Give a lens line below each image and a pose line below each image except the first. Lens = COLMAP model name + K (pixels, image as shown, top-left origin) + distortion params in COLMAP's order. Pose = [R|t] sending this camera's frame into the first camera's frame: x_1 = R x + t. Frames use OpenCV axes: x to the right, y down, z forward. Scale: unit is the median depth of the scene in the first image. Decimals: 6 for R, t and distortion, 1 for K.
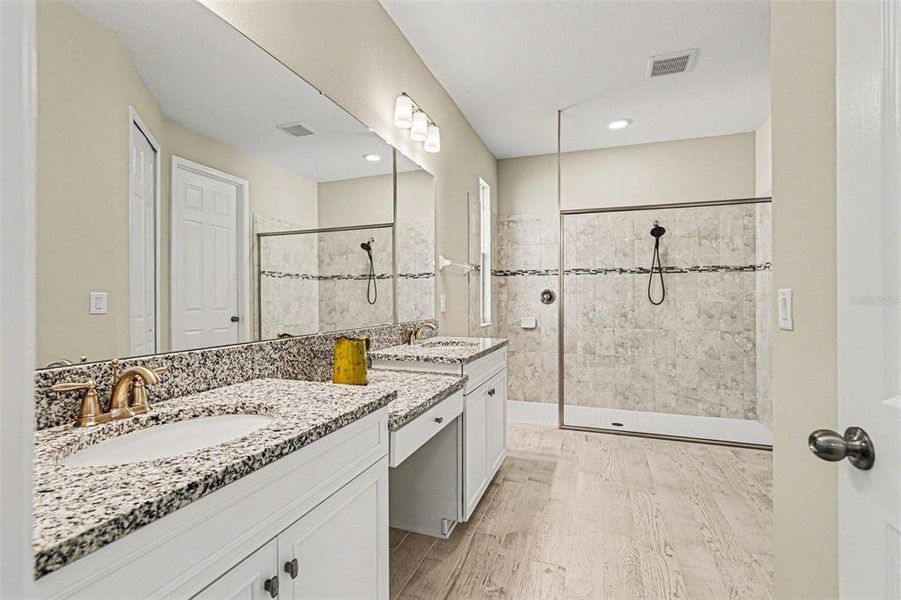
lens RADIAL K [[401.1, 0, 449.8], [0, 401.1, 302.4], [0, 0, 1]] dist [-0.012510, 0.005127]
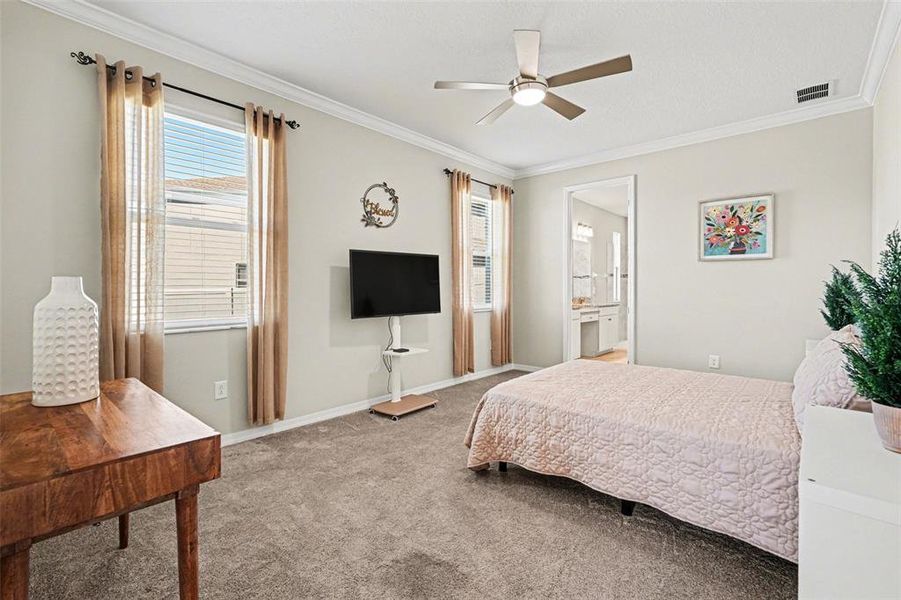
lens RADIAL K [[401.1, 0, 449.7], [0, 401.1, 292.8], [0, 0, 1]] dist [-0.012510, 0.005127]
pose [[0.931481, 0.003441, -0.363774, 0.040857], [-0.003845, 0.999993, -0.000387, 0.012547], [0.363769, 0.001759, 0.931487, -1.247137]]
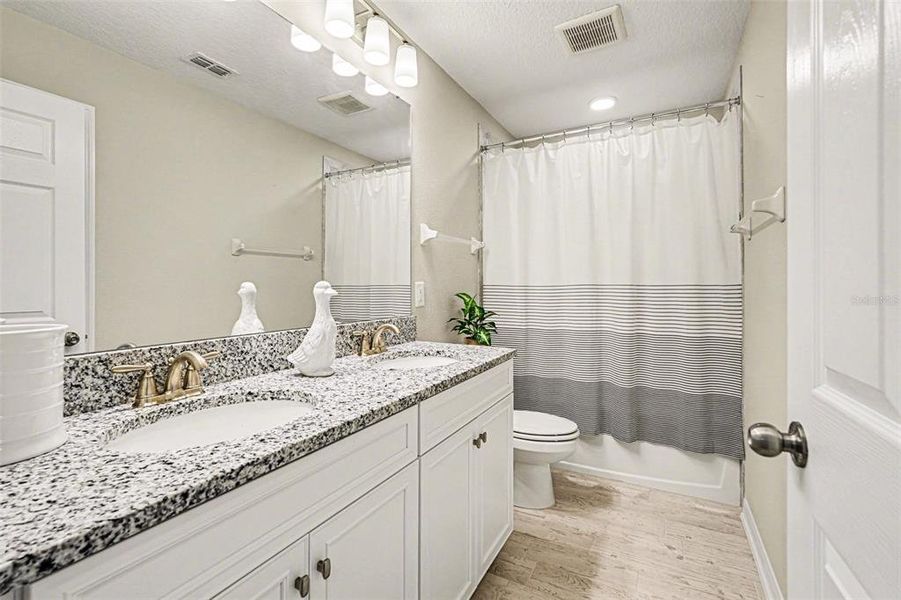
lens RADIAL K [[401.1, 0, 451.5], [0, 401.1, 289.5], [0, 0, 1]] dist [-0.012510, 0.005127]
pose [[0.989662, 0.004032, -0.143363, 0.075983], [-0.003733, 0.999990, 0.002353, -0.003977], [0.143371, -0.001793, 0.989667, 0.195515]]
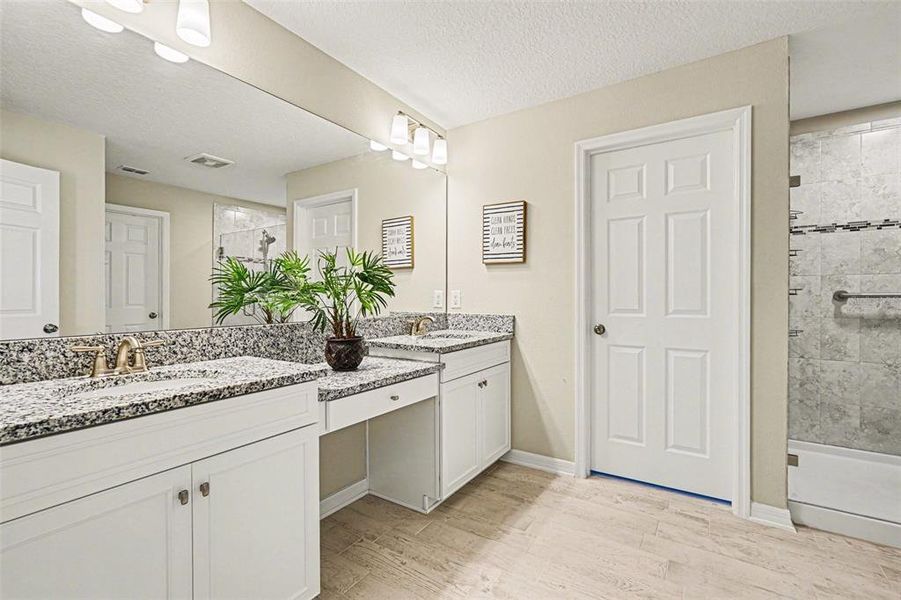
lens RADIAL K [[401.1, 0, 447.6], [0, 401.1, 296.3], [0, 0, 1]] dist [-0.012510, 0.005127]
pose [[0.972820, 0.002582, -0.231550, 0.132291], [-0.005232, 0.999928, -0.010833, 0.005381], [0.231505, 0.011750, 0.972763, -0.023142]]
